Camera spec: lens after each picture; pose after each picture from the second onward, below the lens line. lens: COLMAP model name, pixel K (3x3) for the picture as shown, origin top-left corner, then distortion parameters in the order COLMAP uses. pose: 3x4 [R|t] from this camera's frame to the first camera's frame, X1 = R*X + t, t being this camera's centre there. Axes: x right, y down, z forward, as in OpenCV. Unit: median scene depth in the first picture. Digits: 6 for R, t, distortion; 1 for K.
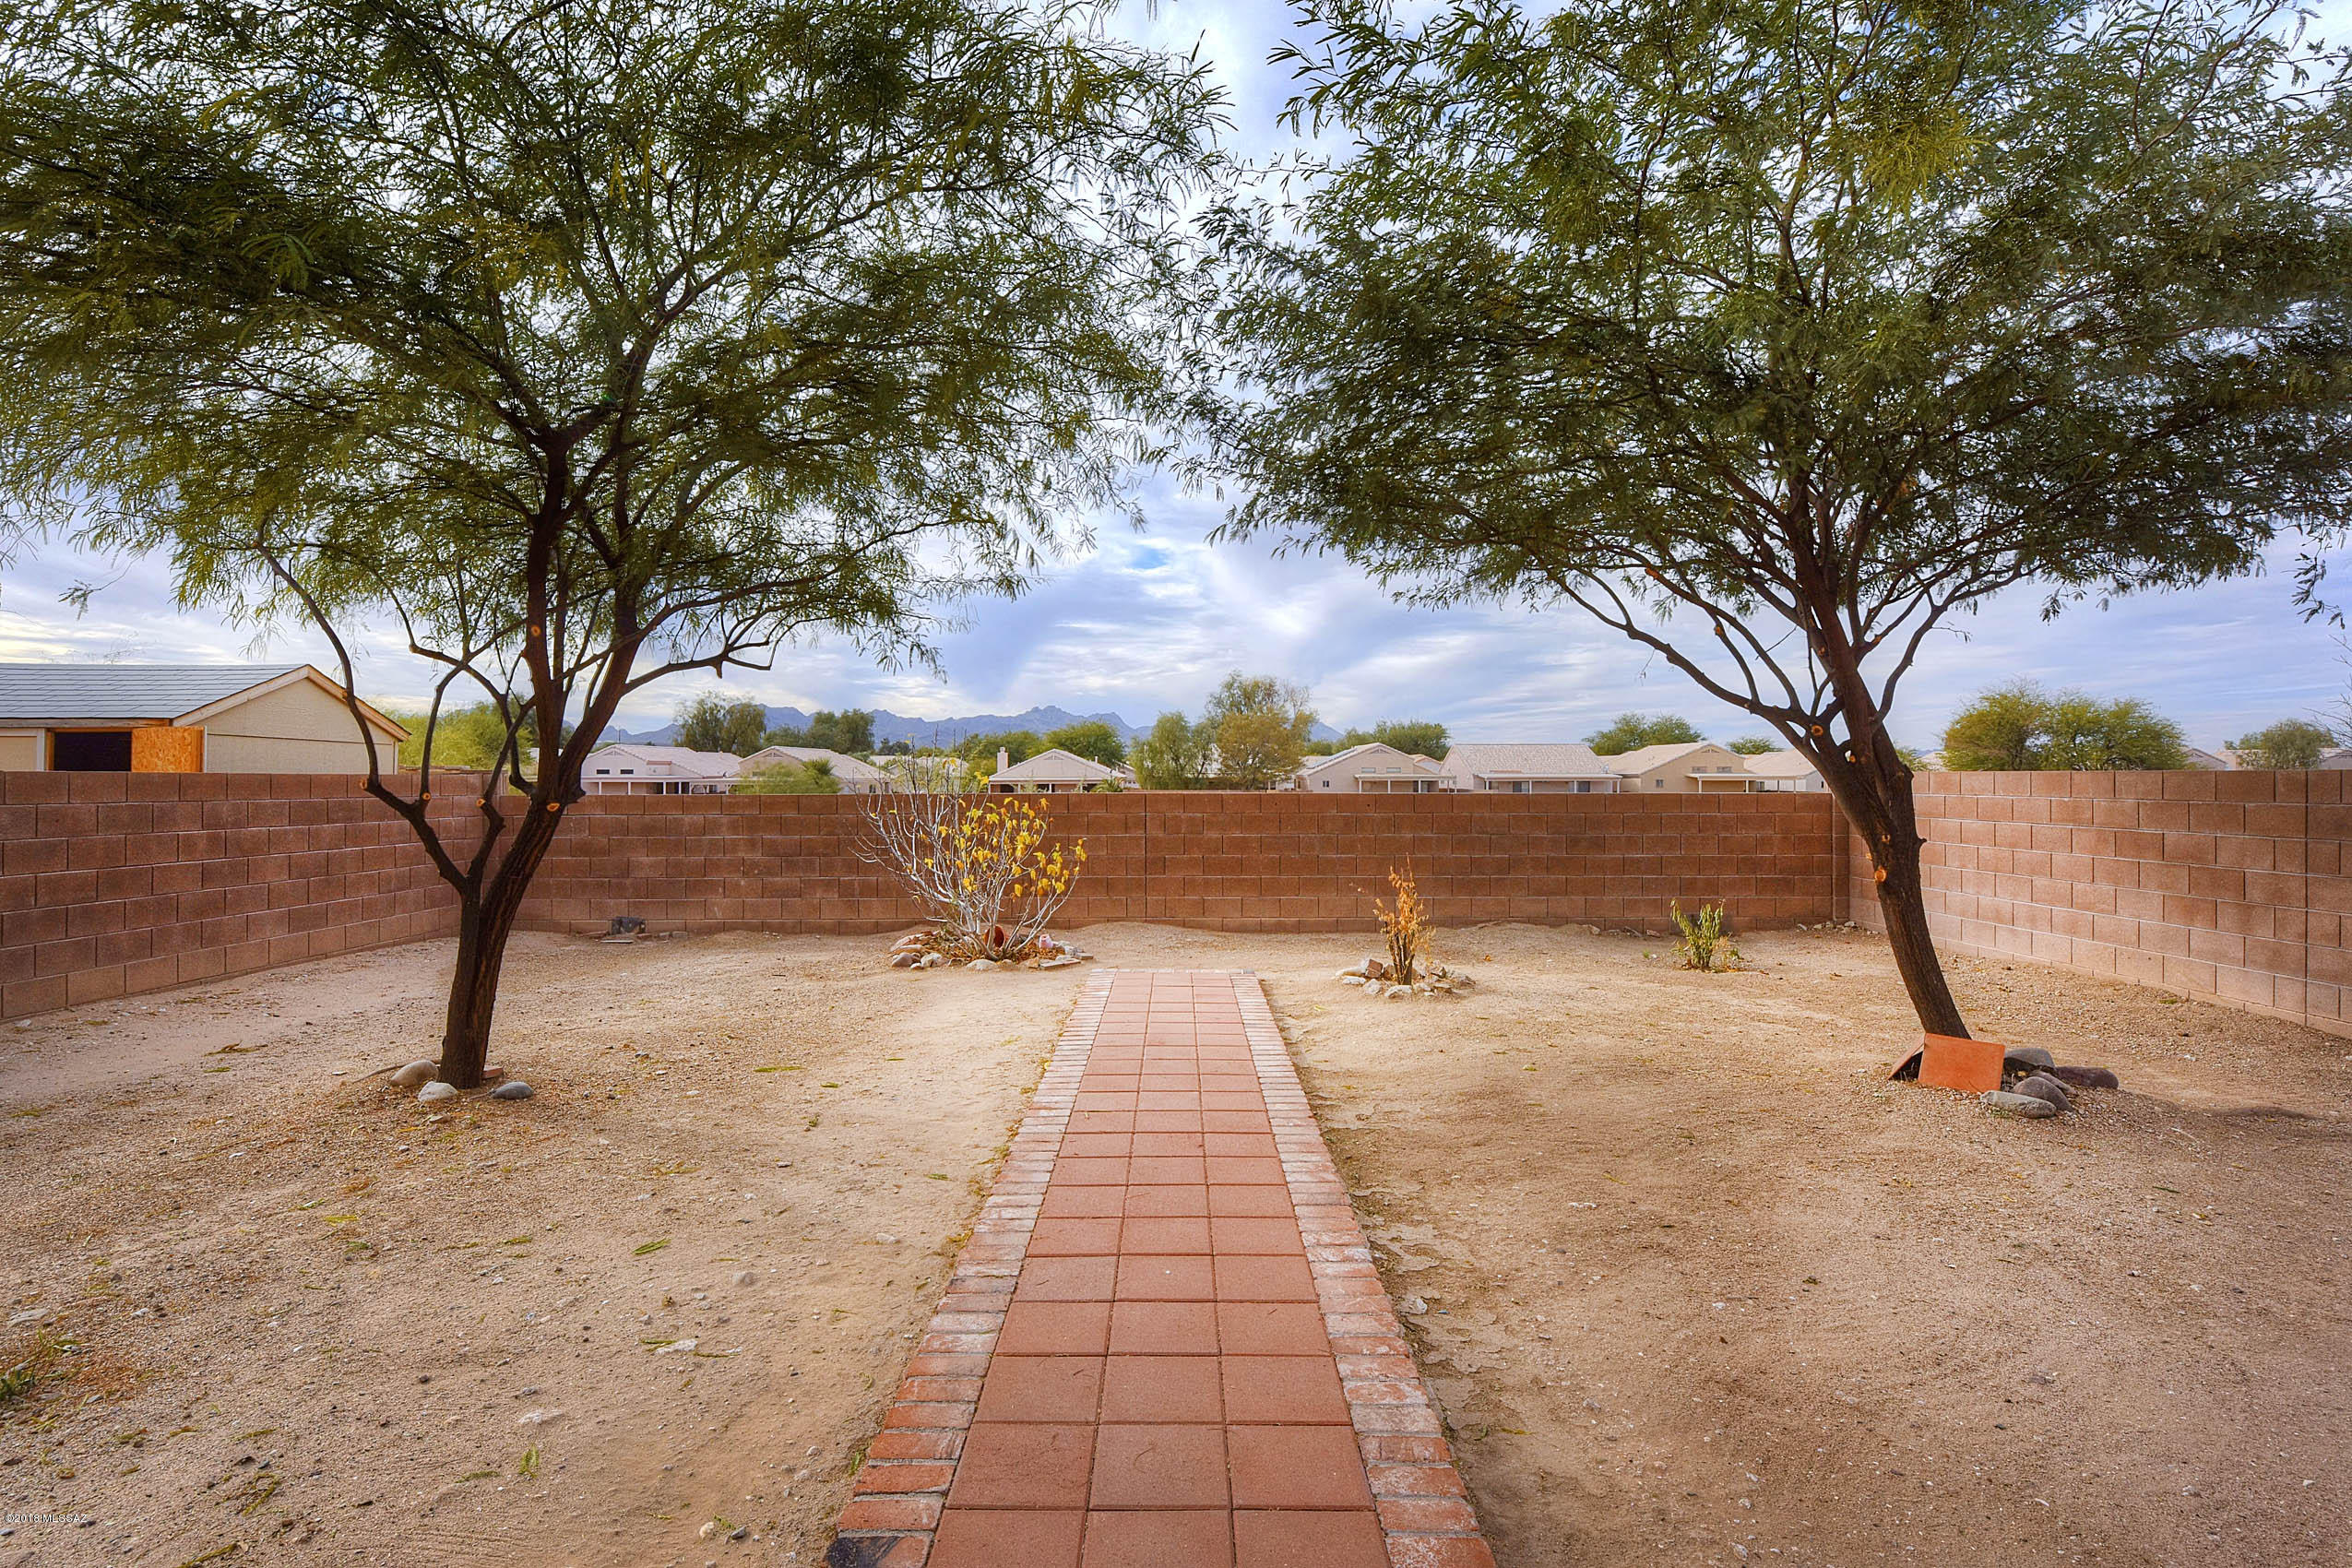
lens RADIAL K [[1073.0, 0, 1170.6], [0, 1073.0, 758.4], [0, 0, 1]] dist [-0.000124, 0.000193]
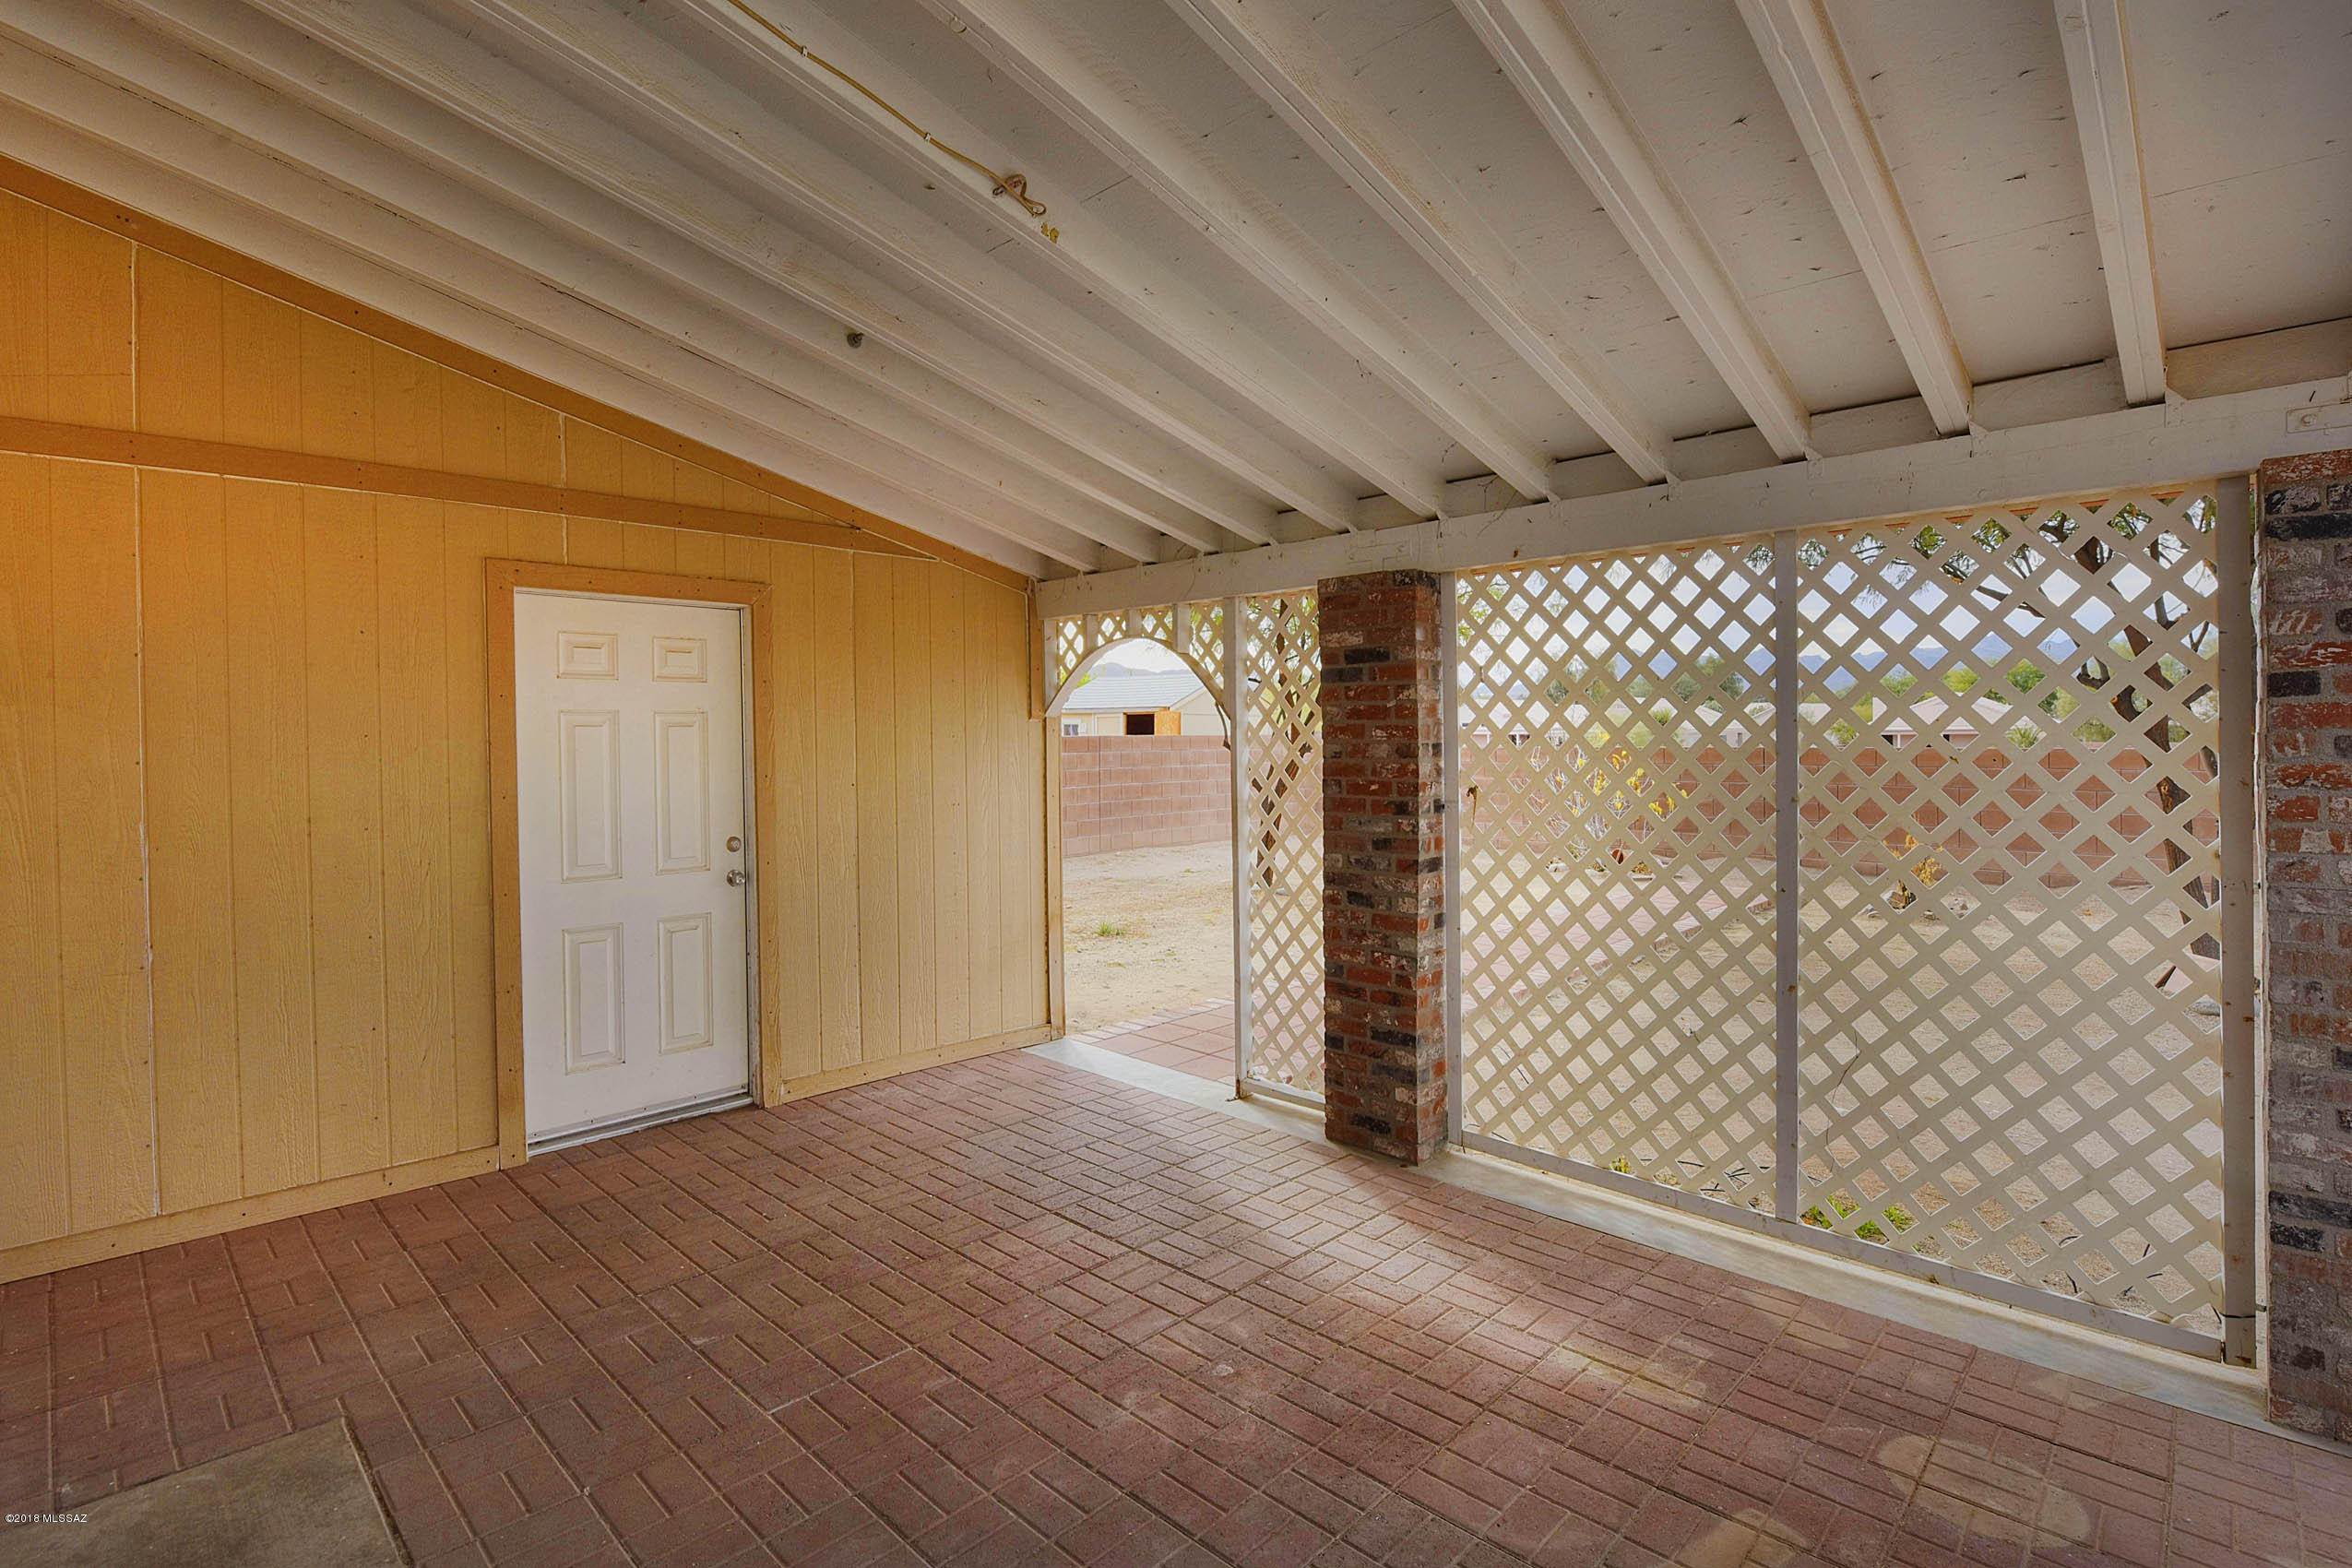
lens RADIAL K [[1073.0, 0, 1170.6], [0, 1073.0, 758.4], [0, 0, 1]] dist [-0.000124, 0.000193]
pose [[0.720806, 0.013817, -0.692999, 0.441765], [0.013473, 0.999333, 0.033938, -0.011512], [0.693005, -0.033800, 0.720140, -0.419725]]
